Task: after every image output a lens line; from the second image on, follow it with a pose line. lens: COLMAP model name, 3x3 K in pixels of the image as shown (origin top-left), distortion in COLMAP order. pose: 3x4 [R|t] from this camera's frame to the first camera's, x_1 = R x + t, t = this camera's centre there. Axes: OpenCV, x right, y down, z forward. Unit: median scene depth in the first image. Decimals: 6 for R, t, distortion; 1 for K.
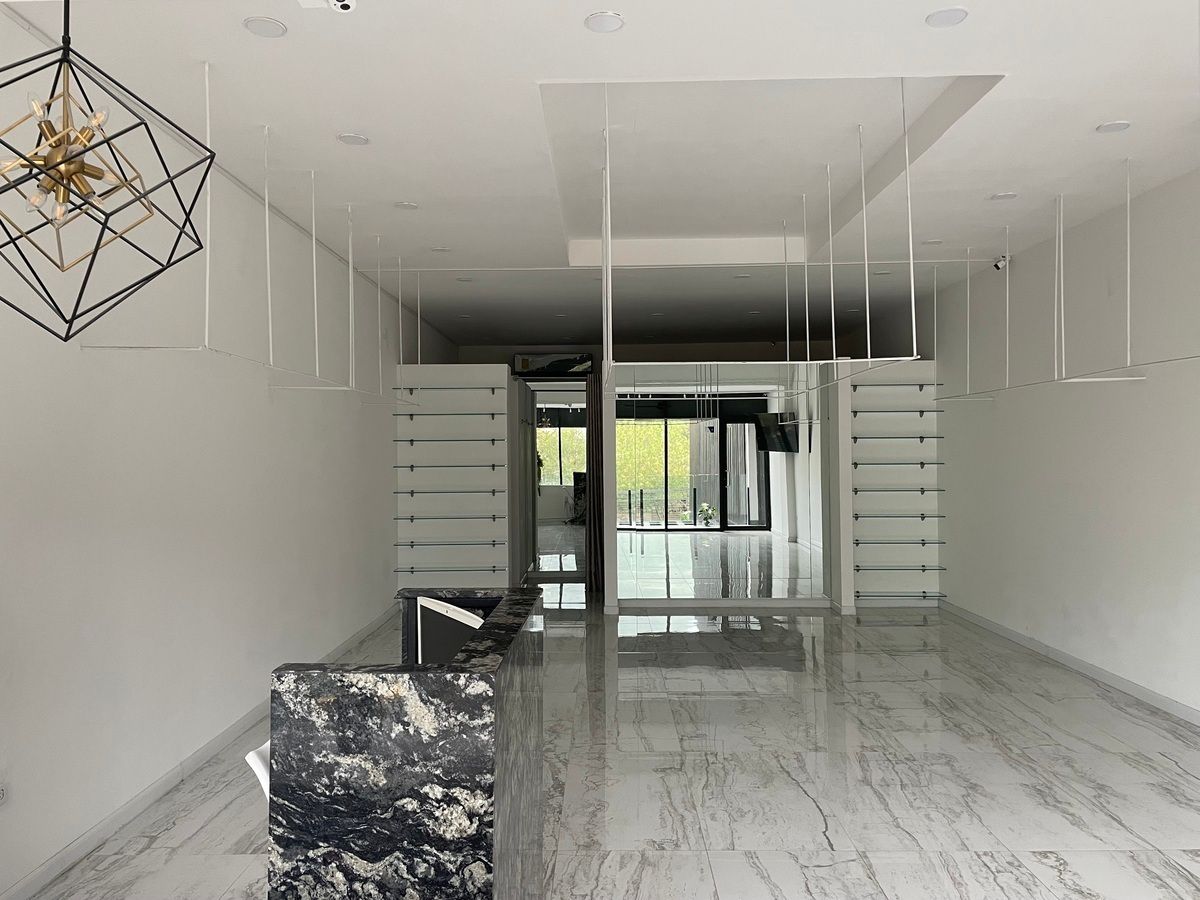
lens RADIAL K [[908.5, 0, 591.3], [0, 908.5, 444.5], [0, 0, 1]] dist [0.098617, -0.128742]
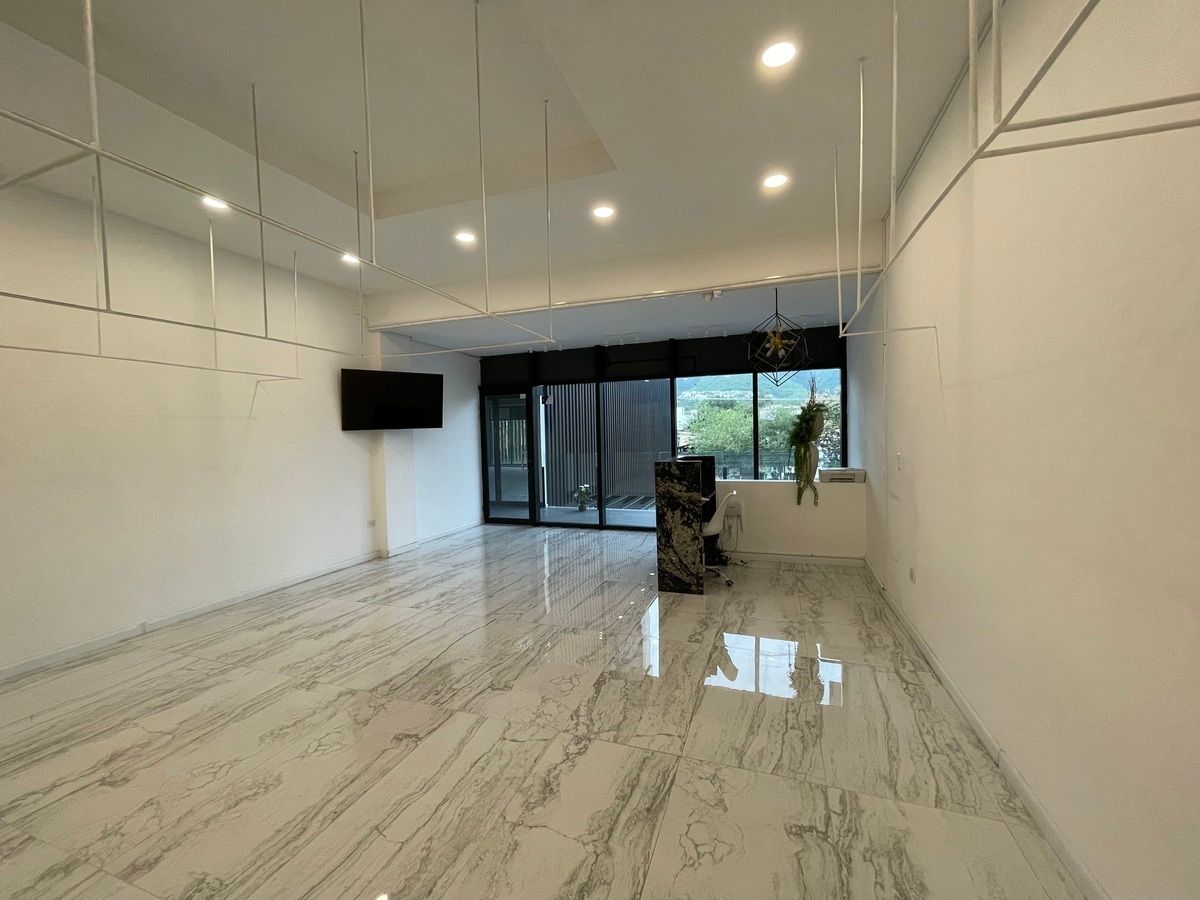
lens RADIAL K [[486.1, 0, 600.0], [0, 486.1, 450.0], [0, 0, 1]] dist [0.000631, -0.000292]
pose [[-0.946218, 0.021078, 0.322842, -0.229322], [0.029358, 0.999353, 0.020797, 0.043679], [-0.322194, 0.029157, -0.946224, 1.462966]]
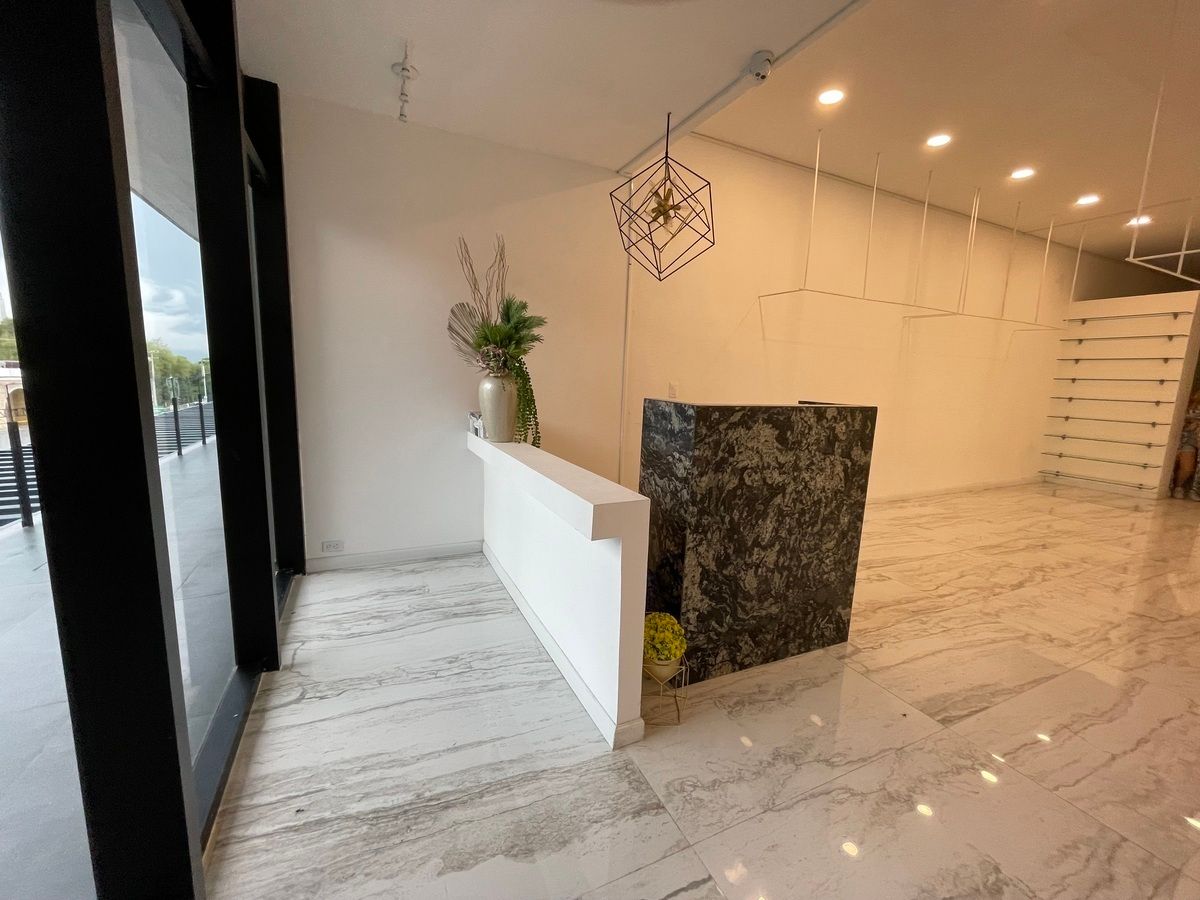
lens RADIAL K [[486.1, 0, 600.0], [0, 486.1, 450.0], [0, 0, 1]] dist [0.000631, -0.000292]
pose [[0.442143, 0.157043, -0.883089, 0.276982], [-0.029193, 0.986551, 0.160826, 0.061643], [0.896469, -0.045328, 0.440781, 0.105925]]
